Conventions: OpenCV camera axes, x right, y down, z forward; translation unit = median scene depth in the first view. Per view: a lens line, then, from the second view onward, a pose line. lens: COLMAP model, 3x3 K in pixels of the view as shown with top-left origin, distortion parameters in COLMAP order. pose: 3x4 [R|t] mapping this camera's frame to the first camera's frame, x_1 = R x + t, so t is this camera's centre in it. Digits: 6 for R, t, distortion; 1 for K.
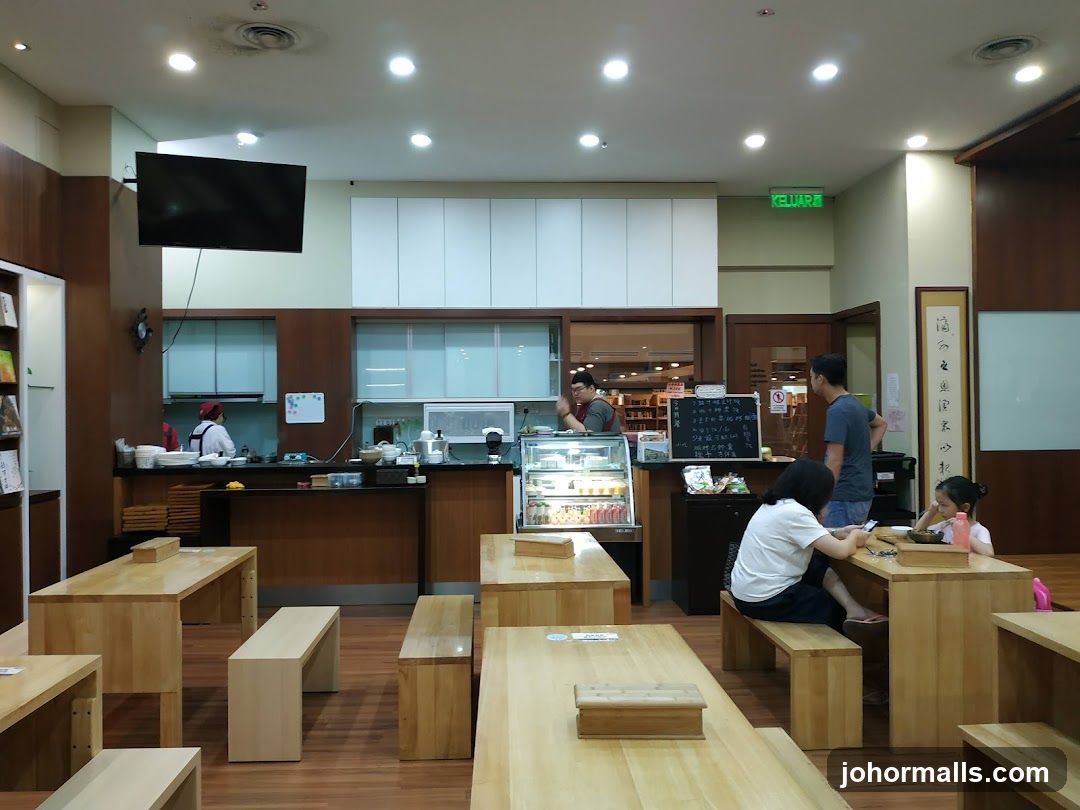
lens RADIAL K [[741.3, 0, 541.2], [0, 741.3, 396.6], [0, 0, 1]] dist [0.061962, -0.096311]
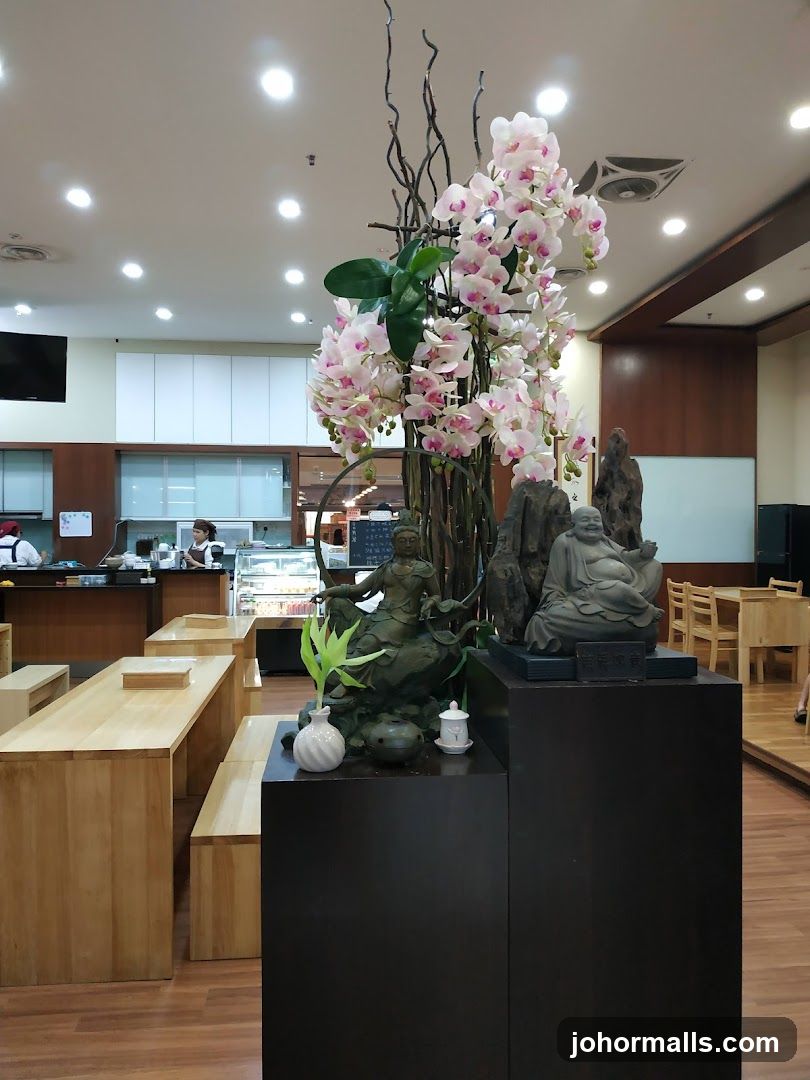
lens RADIAL K [[741.3, 0, 403.4], [0, 741.3, 522.4], [0, 0, 1]] dist [0.061962, -0.096311]
pose [[0.999026, 0.010883, 0.042772, 0.193974], [-0.011406, 0.999863, 0.012012, -0.009852], [-0.042635, -0.012488, 0.999013, -0.287824]]
